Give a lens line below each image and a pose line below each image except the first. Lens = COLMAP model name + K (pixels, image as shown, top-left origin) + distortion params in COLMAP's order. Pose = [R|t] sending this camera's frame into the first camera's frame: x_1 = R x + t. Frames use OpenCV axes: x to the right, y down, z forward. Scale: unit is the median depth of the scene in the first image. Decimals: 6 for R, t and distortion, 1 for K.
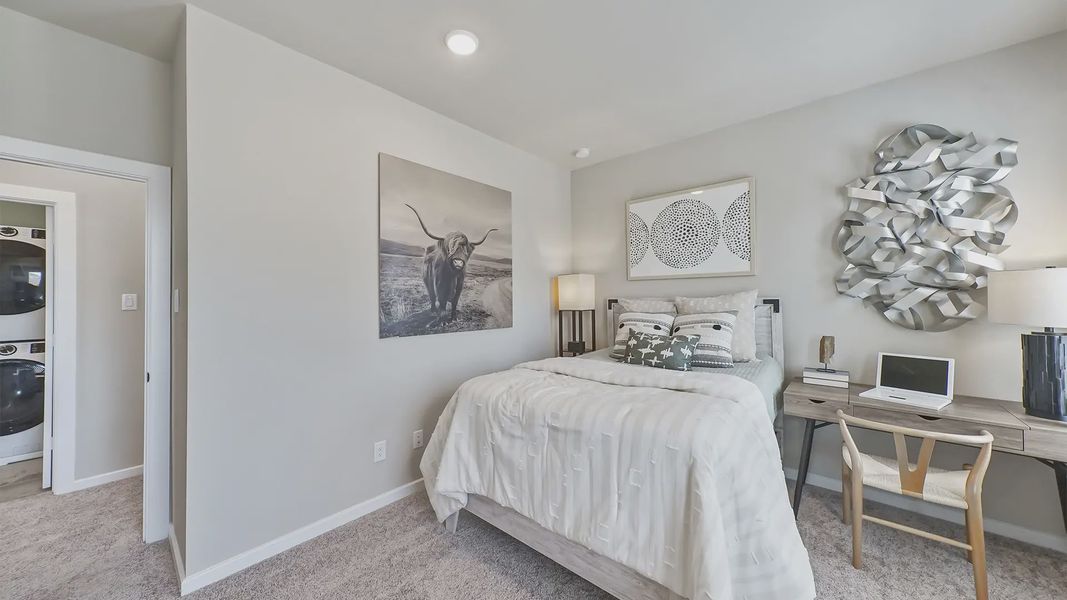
lens RADIAL K [[365.7, 0, 529.5], [0, 365.7, 298.1], [0, 0, 1]] dist [0.000824, -0.000043]
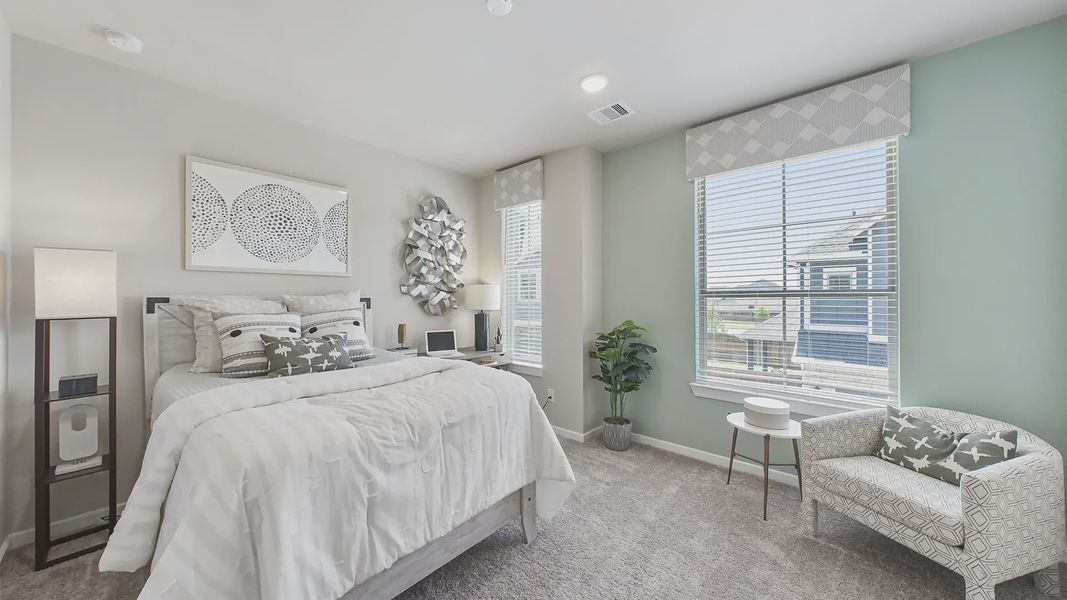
lens RADIAL K [[365.7, 0, 529.5], [0, 365.7, 298.1], [0, 0, 1]] dist [0.000824, -0.000043]
pose [[0.010766, 0.004126, 0.999934, -0.570253], [-0.000722, 0.999991, -0.004119, 0.009338], [-0.999942, -0.000677, 0.010769, 0.482105]]
